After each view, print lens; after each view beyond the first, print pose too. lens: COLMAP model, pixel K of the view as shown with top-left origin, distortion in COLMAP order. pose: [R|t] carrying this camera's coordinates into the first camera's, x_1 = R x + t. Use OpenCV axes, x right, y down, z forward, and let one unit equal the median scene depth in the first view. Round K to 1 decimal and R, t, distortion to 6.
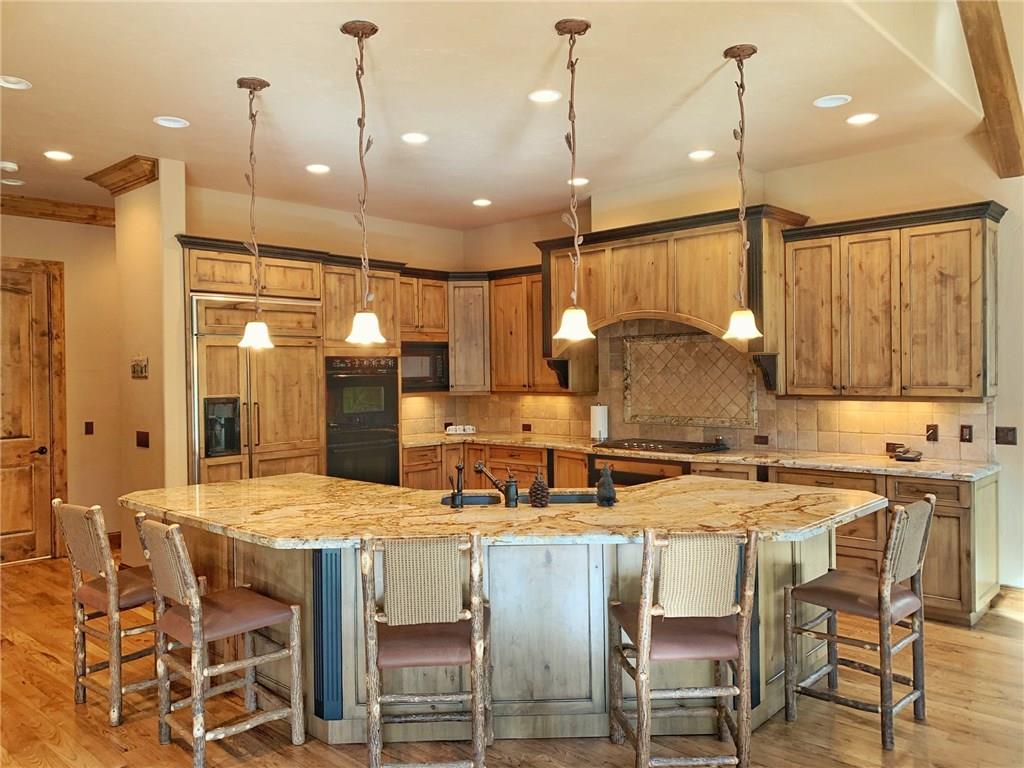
lens RADIAL K [[775.5, 0, 510.7], [0, 775.5, 383.2], [0, 0, 1]] dist [0.040532, -0.045438]
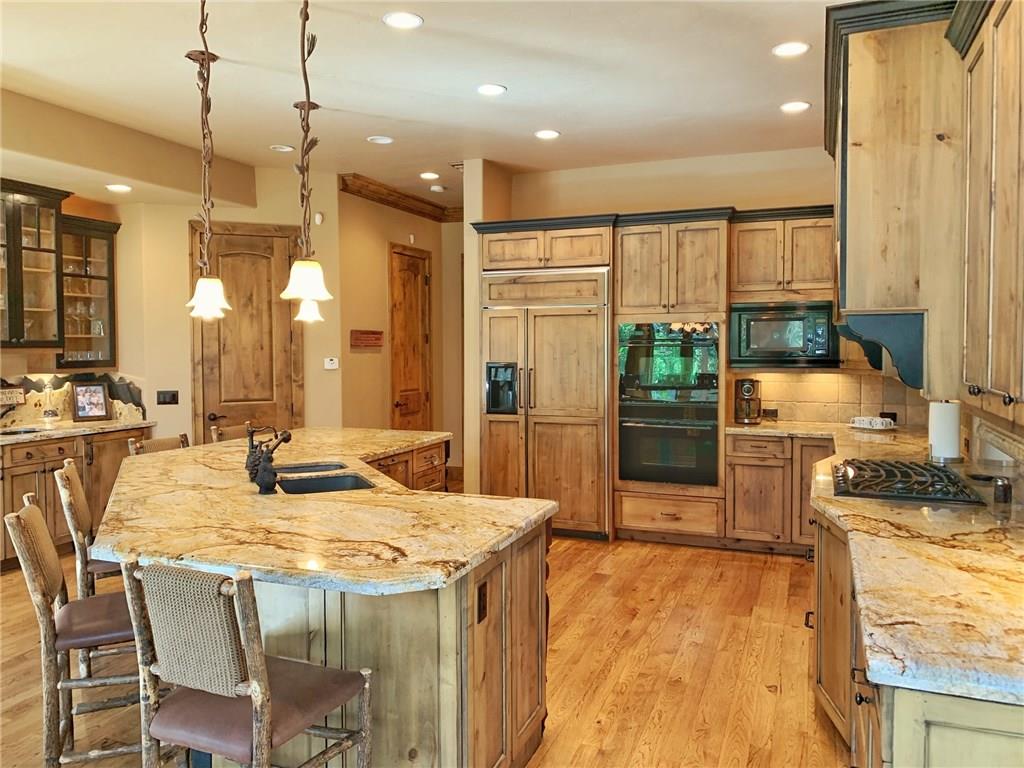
lens RADIAL K [[775.5, 0, 509.7], [0, 775.5, 382.6], [0, 0, 1]] dist [0.040532, -0.045438]
pose [[0.357933, 0.061326, -0.931731, 0.621813], [-0.015046, 0.998090, 0.059914, -0.018439], [0.933626, -0.007427, 0.358172, 0.550063]]
